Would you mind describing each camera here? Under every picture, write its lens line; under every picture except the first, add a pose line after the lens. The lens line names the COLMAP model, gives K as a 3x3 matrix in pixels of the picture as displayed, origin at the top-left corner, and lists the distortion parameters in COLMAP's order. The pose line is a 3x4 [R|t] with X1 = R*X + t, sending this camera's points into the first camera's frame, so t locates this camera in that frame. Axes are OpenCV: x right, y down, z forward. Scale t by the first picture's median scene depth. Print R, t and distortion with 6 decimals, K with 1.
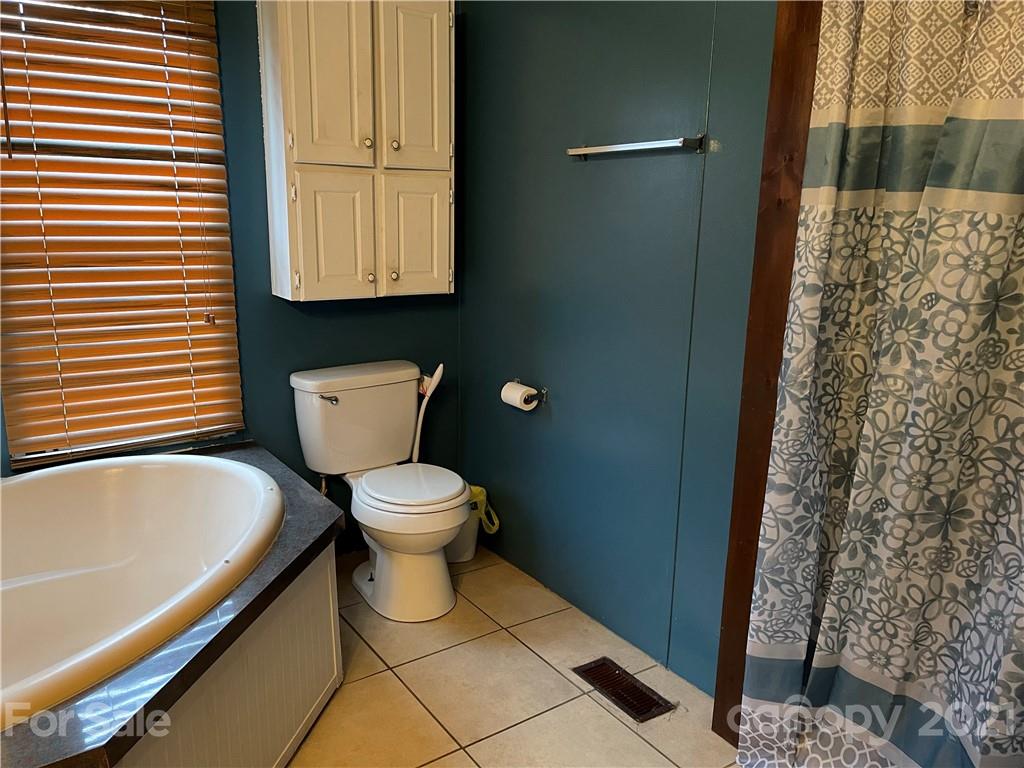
lens RADIAL K [[777.1, 0, 513.1], [0, 777.1, 385.5], [0, 0, 1]] dist [0.065706, -0.084618]
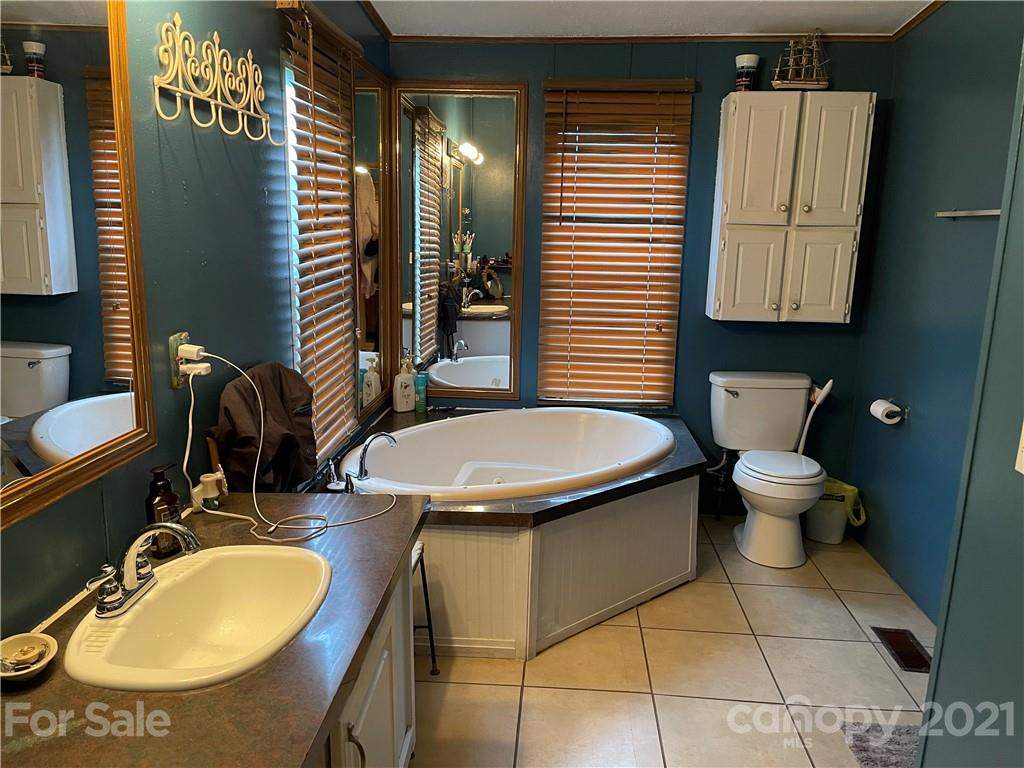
lens RADIAL K [[777.1, 0, 510.0], [0, 777.1, 382.1], [0, 0, 1]] dist [0.065706, -0.084618]
pose [[0.779222, 0.122799, -0.614600, 0.314249], [-0.146129, 0.989188, 0.012374, 0.040753], [0.609475, 0.080169, 0.788742, -0.334164]]
